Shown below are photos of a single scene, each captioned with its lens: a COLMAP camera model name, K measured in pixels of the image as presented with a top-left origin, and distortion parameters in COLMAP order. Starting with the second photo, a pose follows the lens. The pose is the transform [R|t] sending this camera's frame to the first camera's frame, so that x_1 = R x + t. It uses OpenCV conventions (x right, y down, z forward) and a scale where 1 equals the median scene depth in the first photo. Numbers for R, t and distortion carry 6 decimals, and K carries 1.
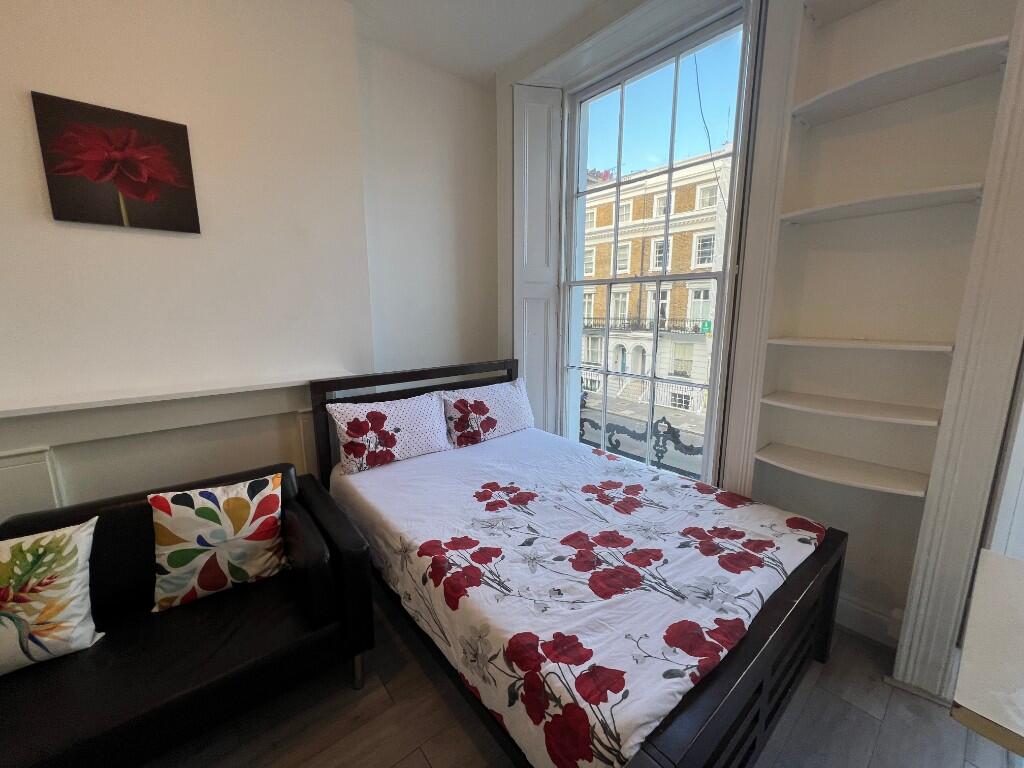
lens RADIAL K [[408.6, 0, 508.0], [0, 408.6, 379.8], [0, 0, 1]] dist [0.000226, -0.000259]
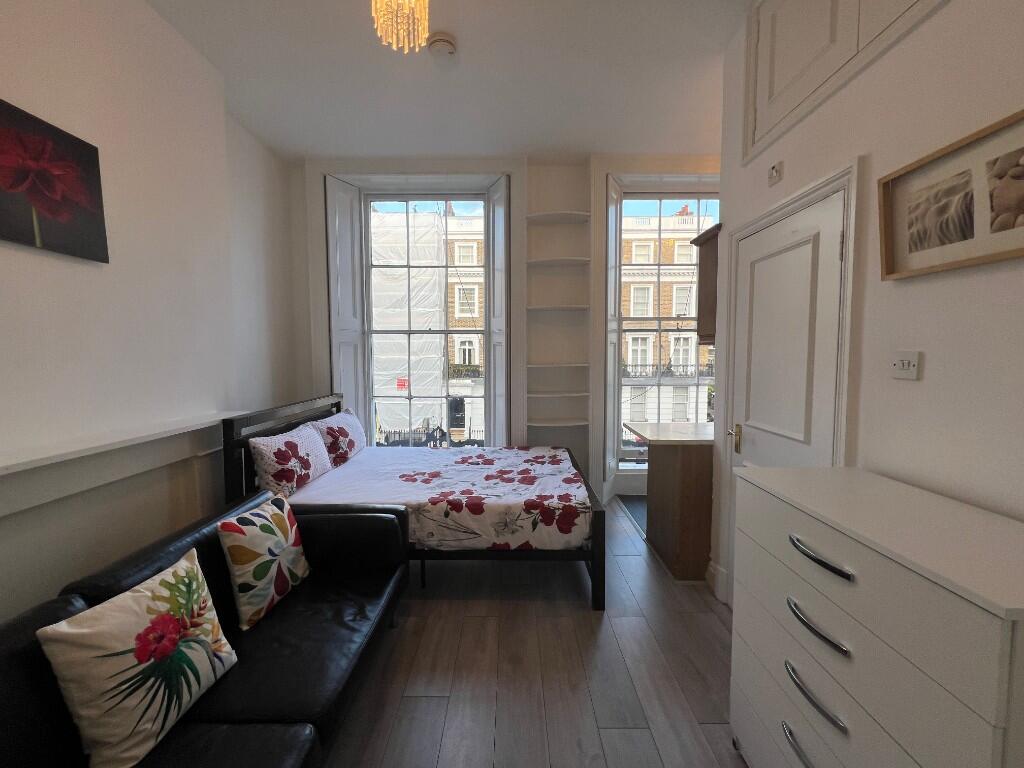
lens RADIAL K [[408.6, 0, 507.3], [0, 408.6, 380.7], [0, 0, 1]] dist [0.000226, -0.000259]
pose [[0.640375, -0.050337, 0.766412, -1.078392], [0.136665, 0.989394, -0.049208, 0.070868], [-0.755806, 0.136253, 0.640462, -0.236323]]
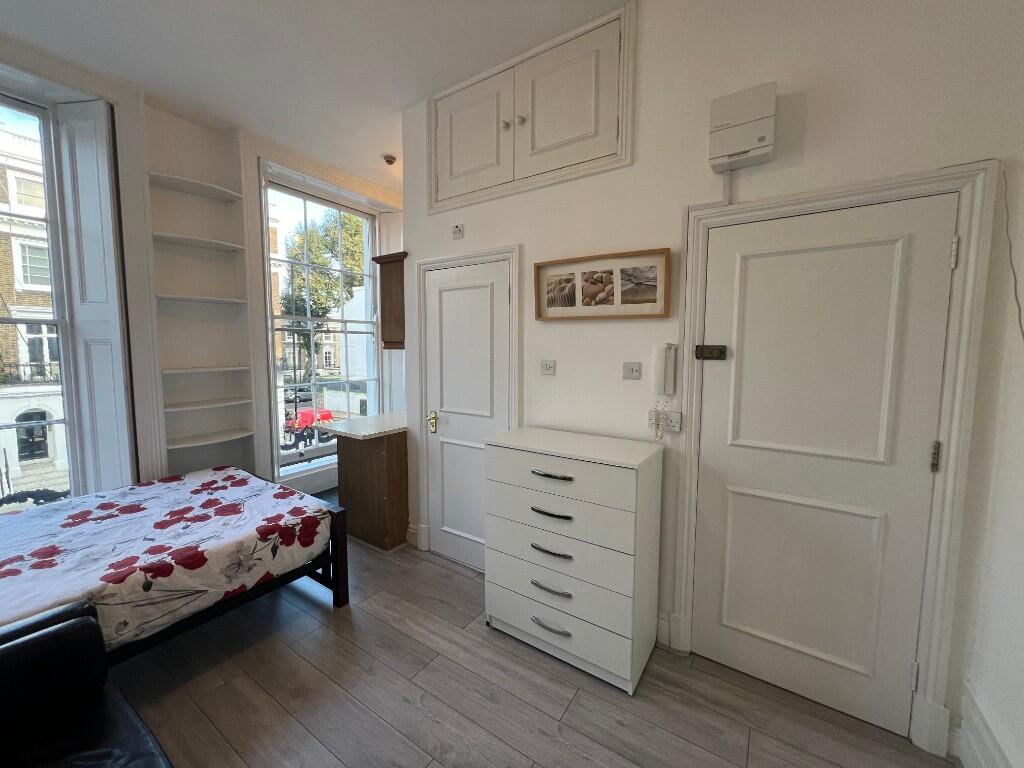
lens RADIAL K [[408.6, 0, 509.0], [0, 408.6, 382.1], [0, 0, 1]] dist [0.000226, -0.000259]
pose [[-0.290938, -0.081194, 0.953291, -1.337733], [0.162807, 0.977659, 0.132957, -0.053221], [-0.942788, 0.193884, -0.271219, 0.206387]]
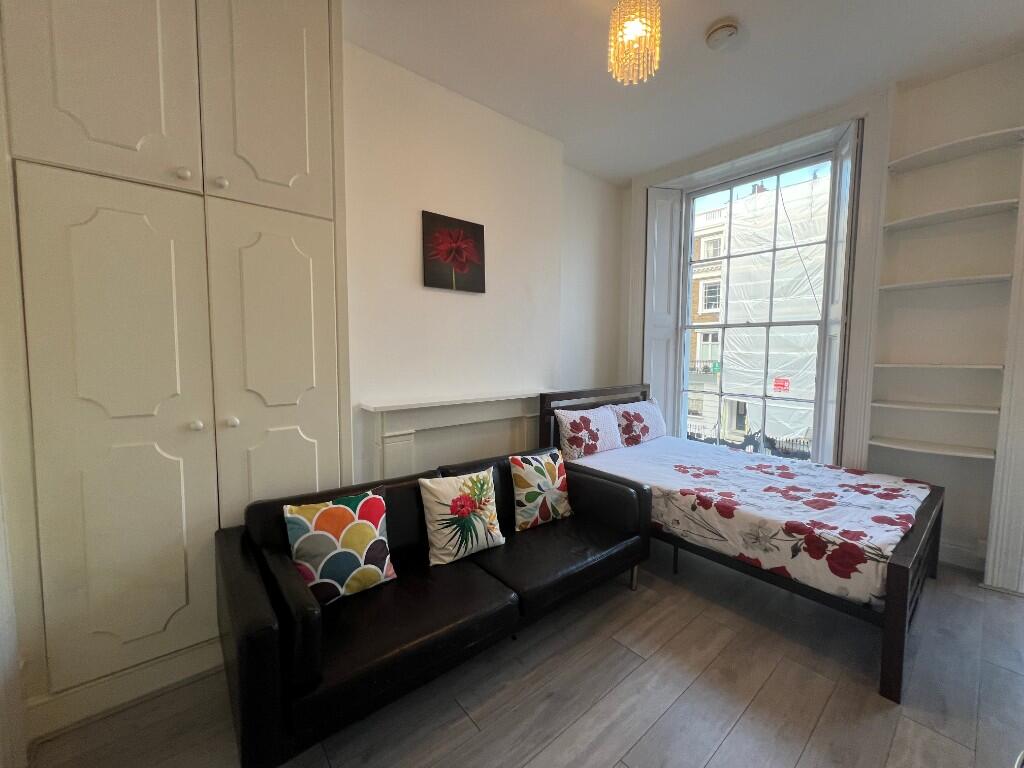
lens RADIAL K [[408.6, 0, 507.8], [0, 408.6, 379.9], [0, 0, 1]] dist [0.000226, -0.000259]
pose [[0.999966, 0.005293, 0.006388, -0.818525], [-0.004629, 0.994997, -0.099801, 0.130586], [-0.006884, 0.099768, 0.994987, -0.557426]]
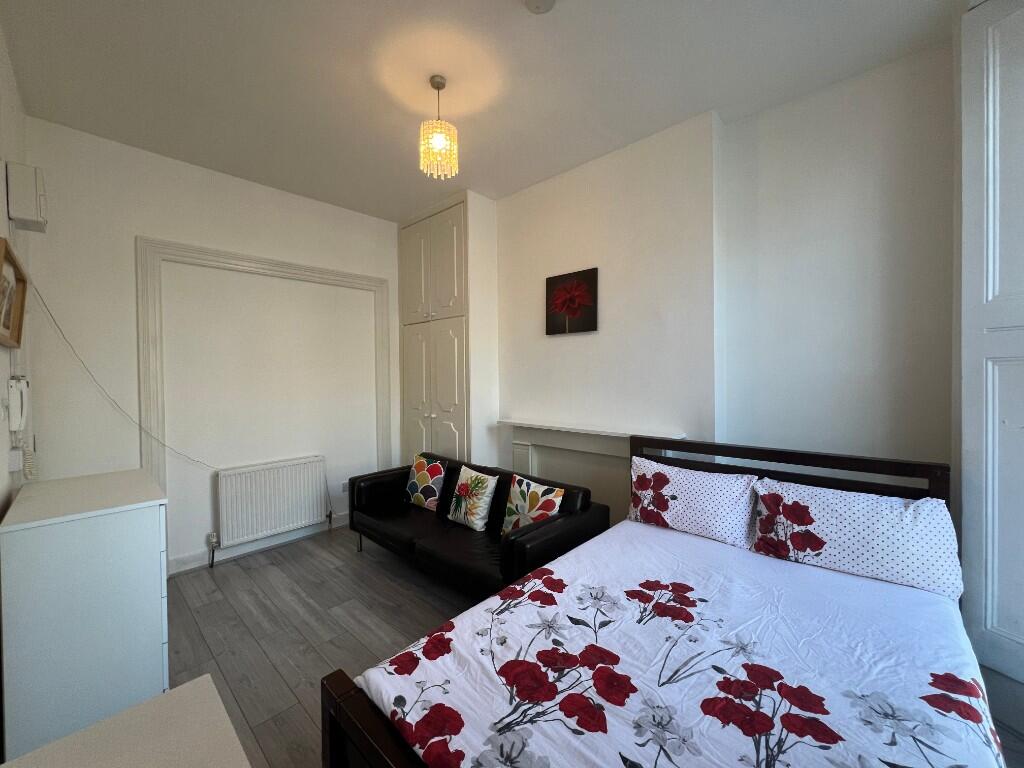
lens RADIAL K [[408.6, 0, 509.8], [0, 408.6, 379.7], [0, 0, 1]] dist [0.000226, -0.000259]
pose [[0.137019, 0.012376, -0.990491, 0.926010], [-0.160261, 0.987026, -0.009837, -0.123345], [0.977518, 0.160085, 0.137224, 0.588943]]
